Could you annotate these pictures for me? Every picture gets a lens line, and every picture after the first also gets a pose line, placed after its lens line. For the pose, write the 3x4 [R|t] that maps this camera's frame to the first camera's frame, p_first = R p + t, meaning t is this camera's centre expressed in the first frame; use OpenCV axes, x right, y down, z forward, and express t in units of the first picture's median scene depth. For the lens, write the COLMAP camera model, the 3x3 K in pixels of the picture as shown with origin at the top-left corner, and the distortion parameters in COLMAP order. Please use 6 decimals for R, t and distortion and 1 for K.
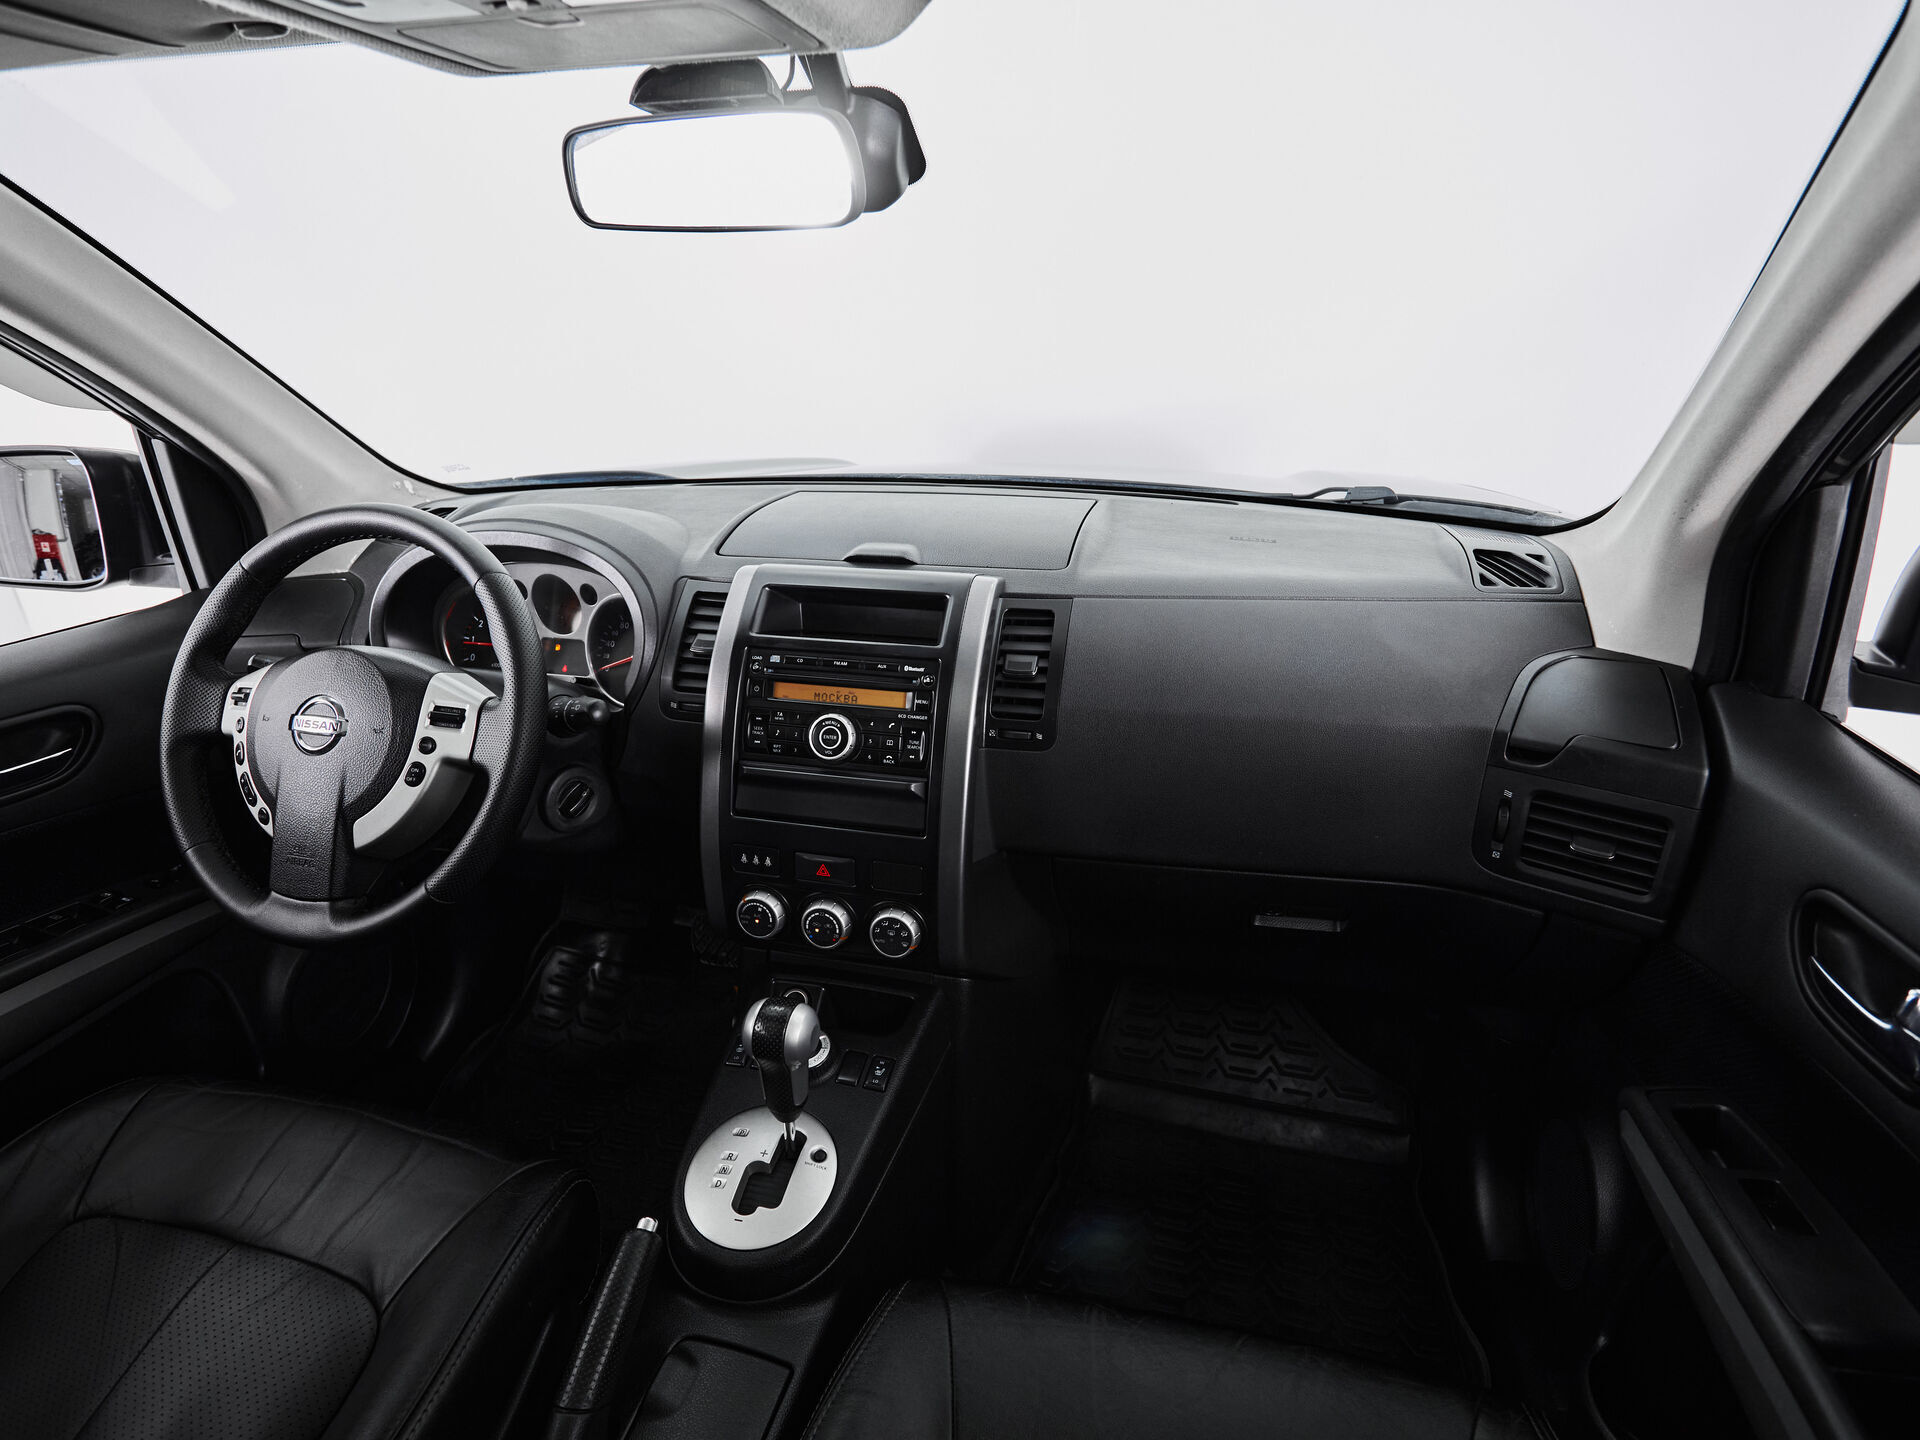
lens RADIAL K [[1037.5, 0, 962.8], [0, 1037.5, 720.4], [0, 0, 1]] dist [-0.007966, -0.000163]
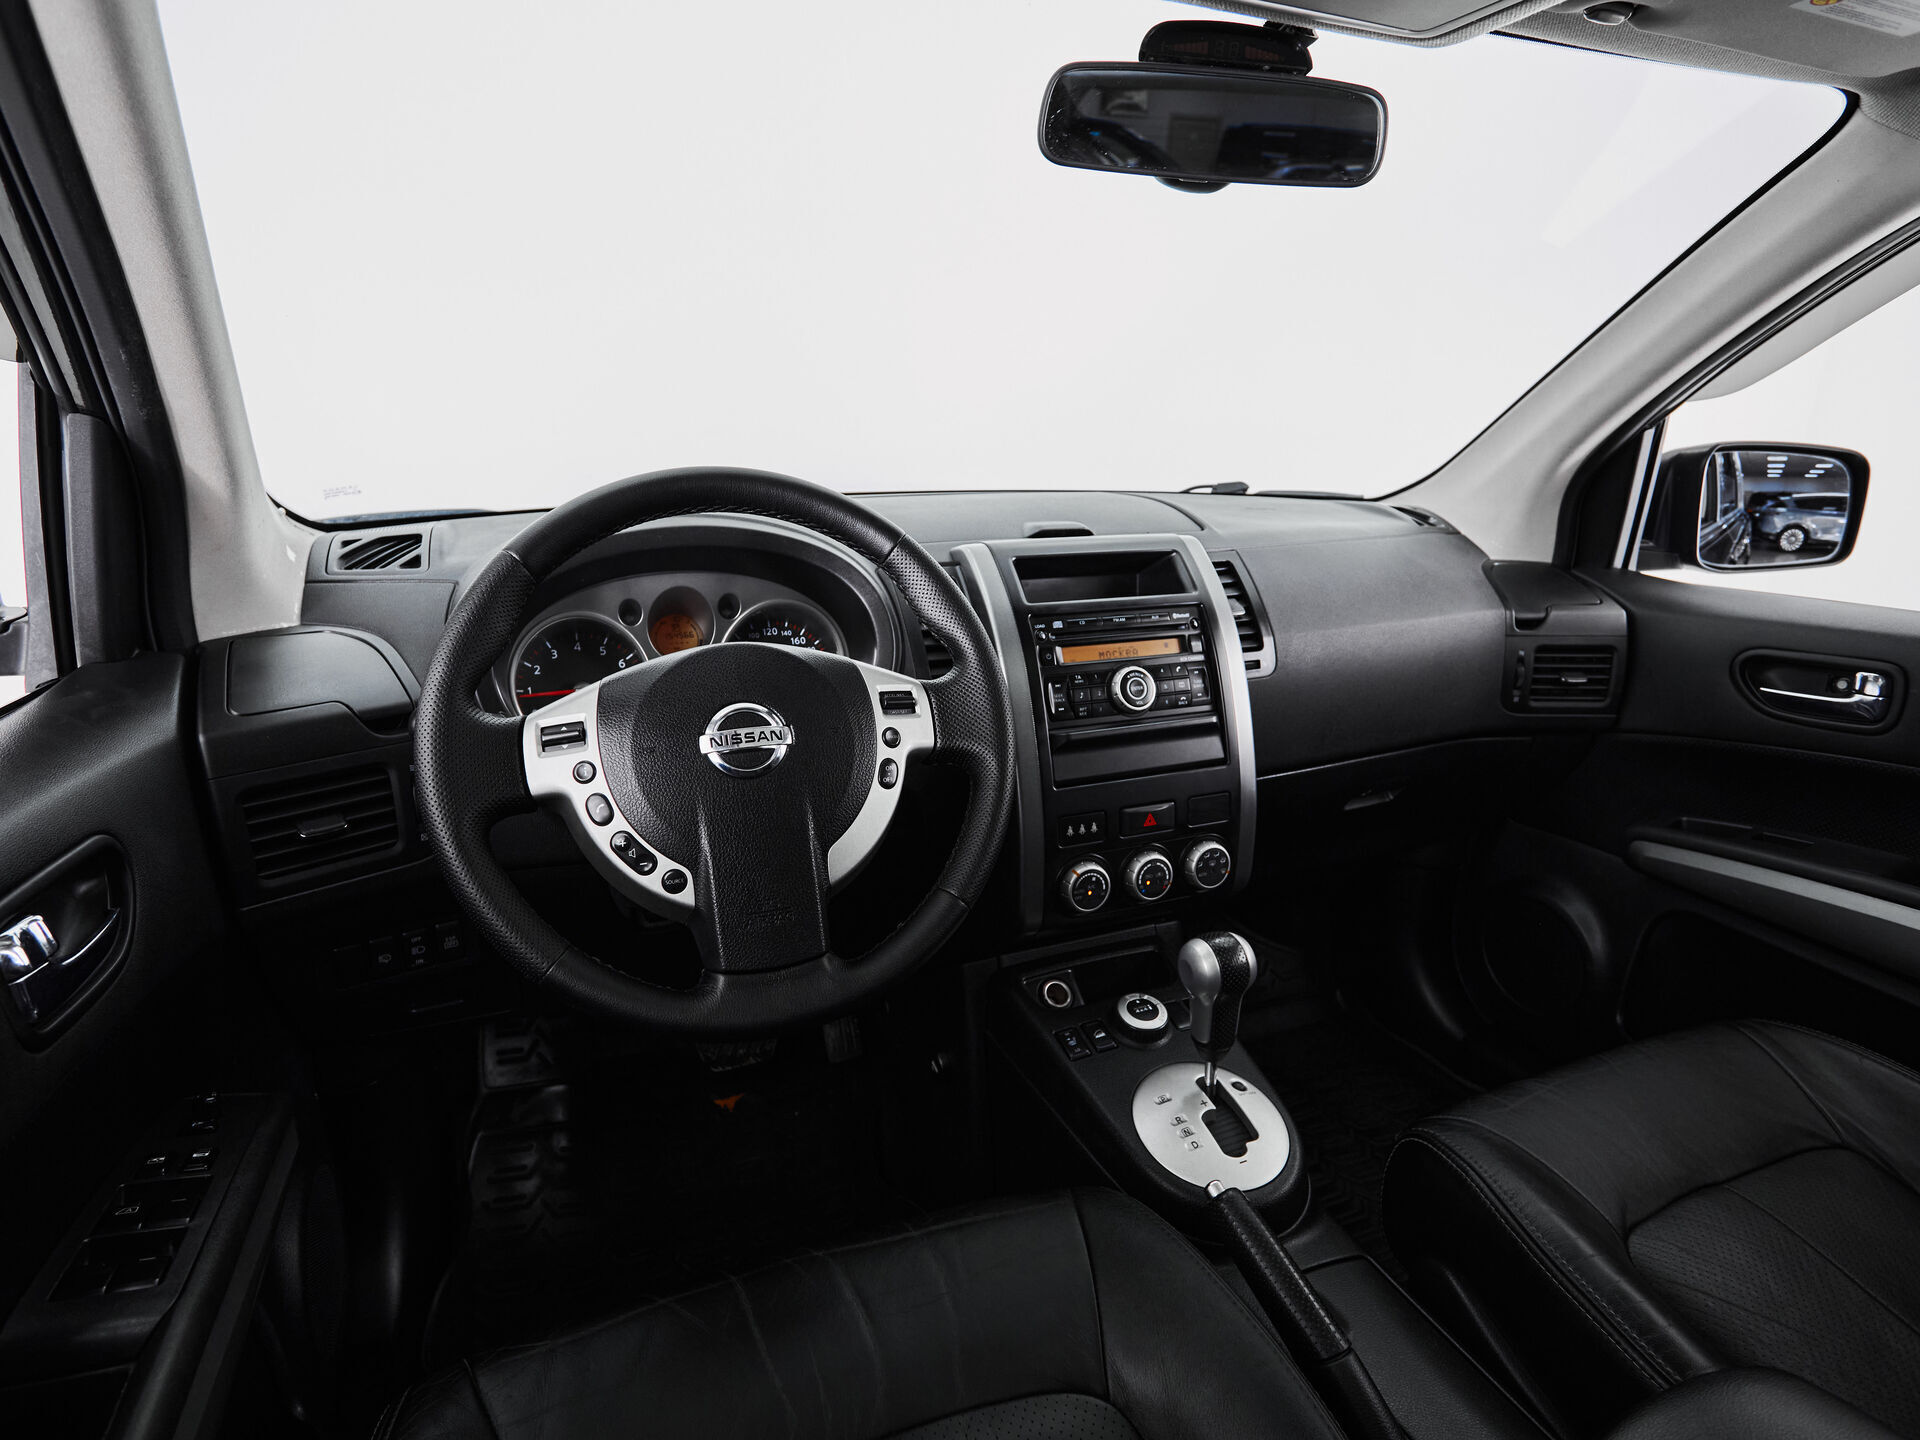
lens RADIAL K [[1037.5, 0, 970.7], [0, 1037.5, 723.4], [0, 0, 1]] dist [-0.007966, -0.000163]
pose [[0.799879, -0.152802, 0.580383, -0.861774], [0.210760, 0.976972, -0.033252, 0.049334], [-0.561937, 0.148919, 0.813664, 0.259735]]
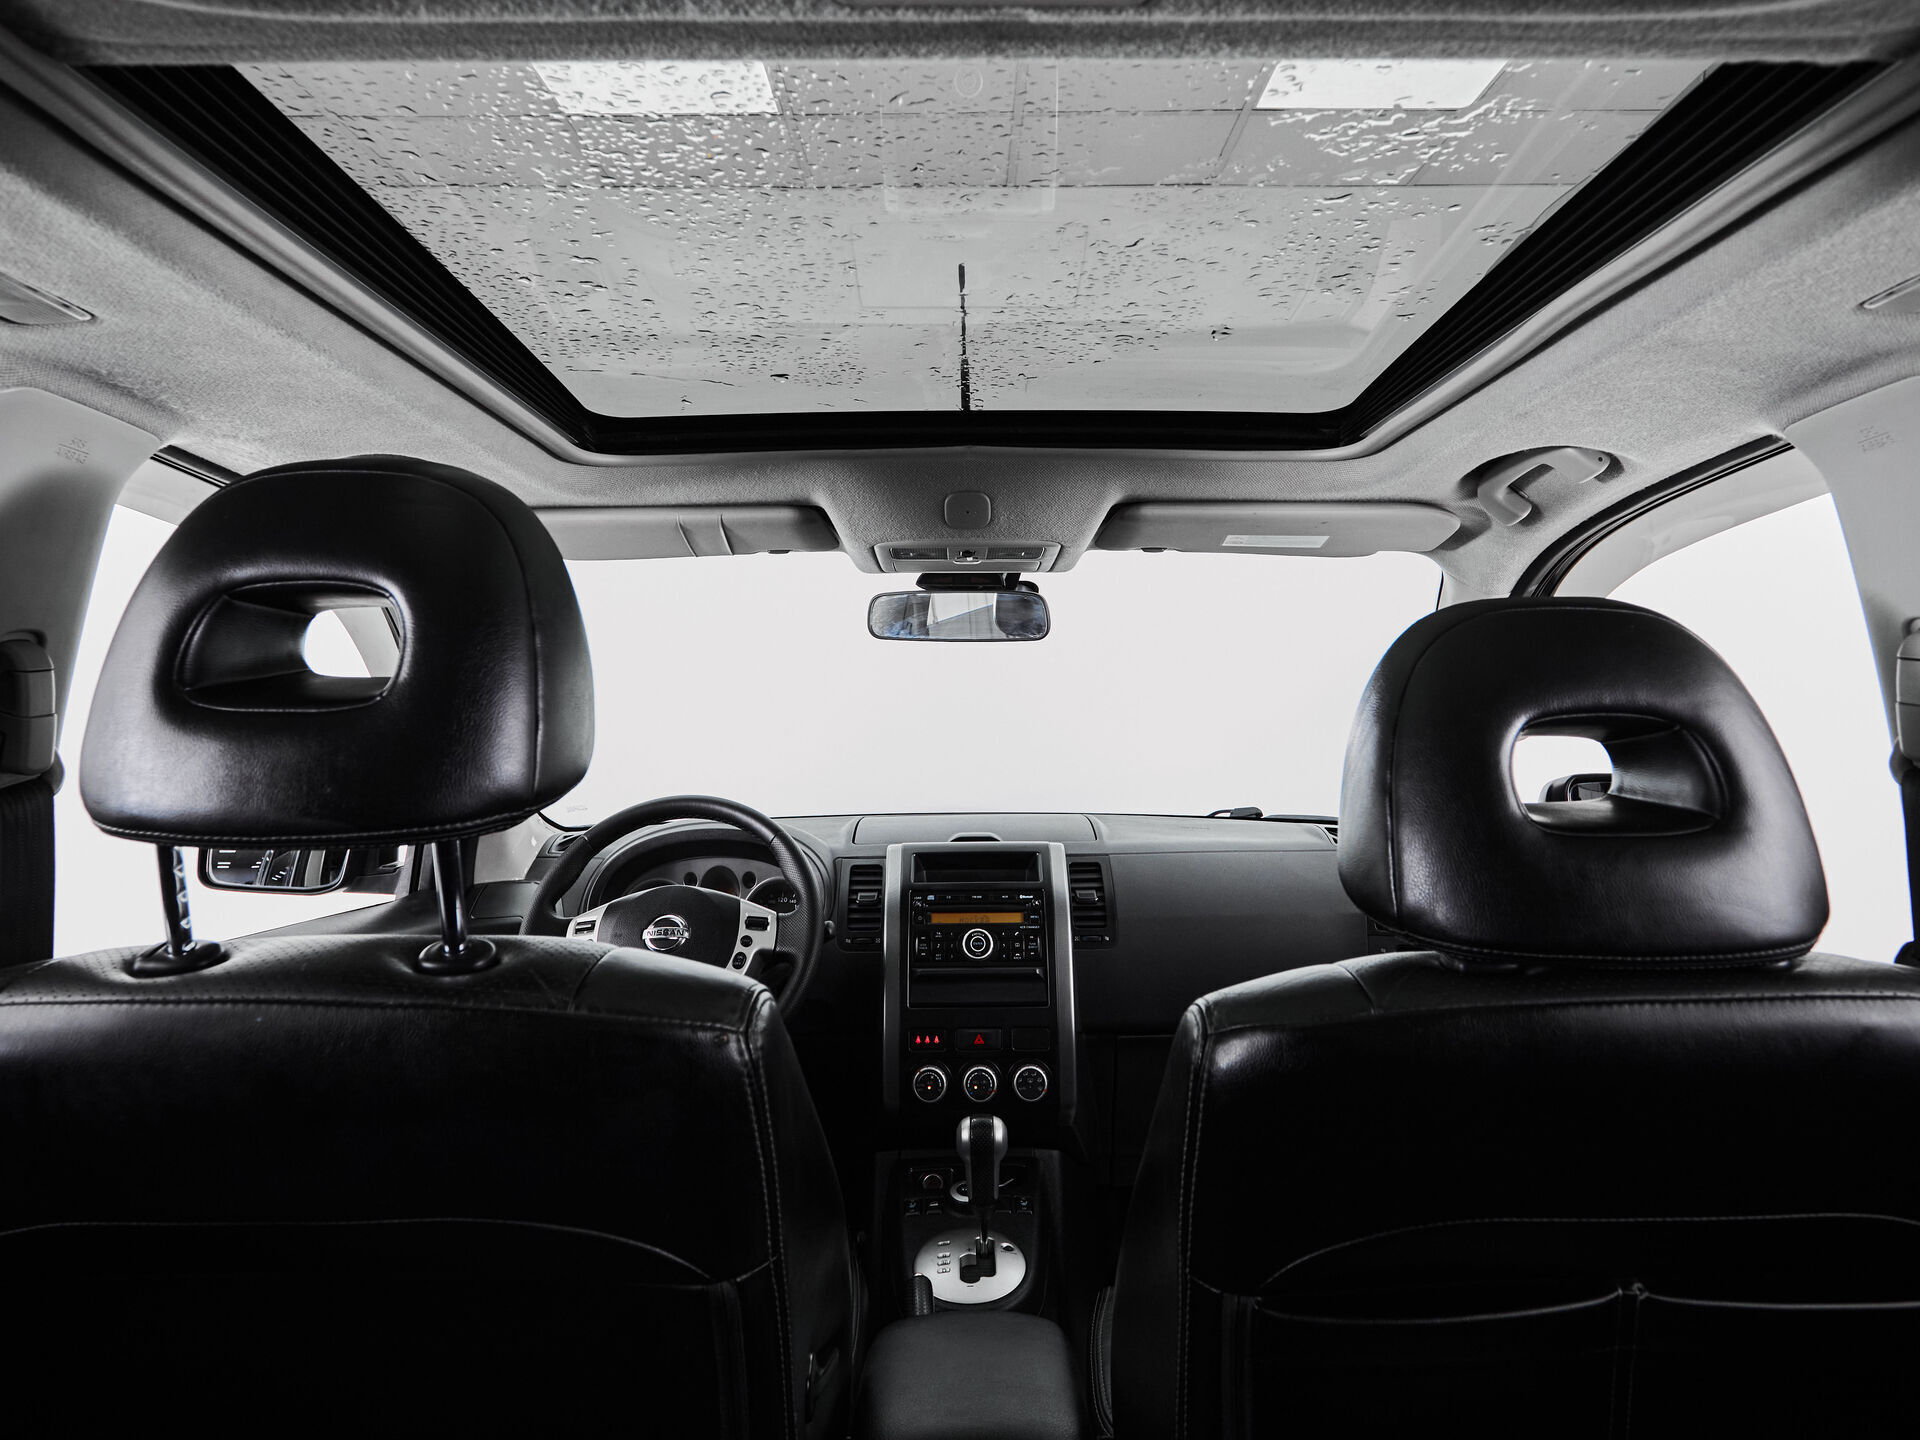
lens RADIAL K [[1254.9, 0, 953.4], [0, 1254.9, 576.2], [0, 0, 1]] dist [0.015477, -0.001144]
pose [[0.970398, 0.032566, 0.239304, -0.619686], [0.089704, 0.871379, -0.482339, 0.430910], [-0.224233, 0.489528, 0.842664, -0.804053]]
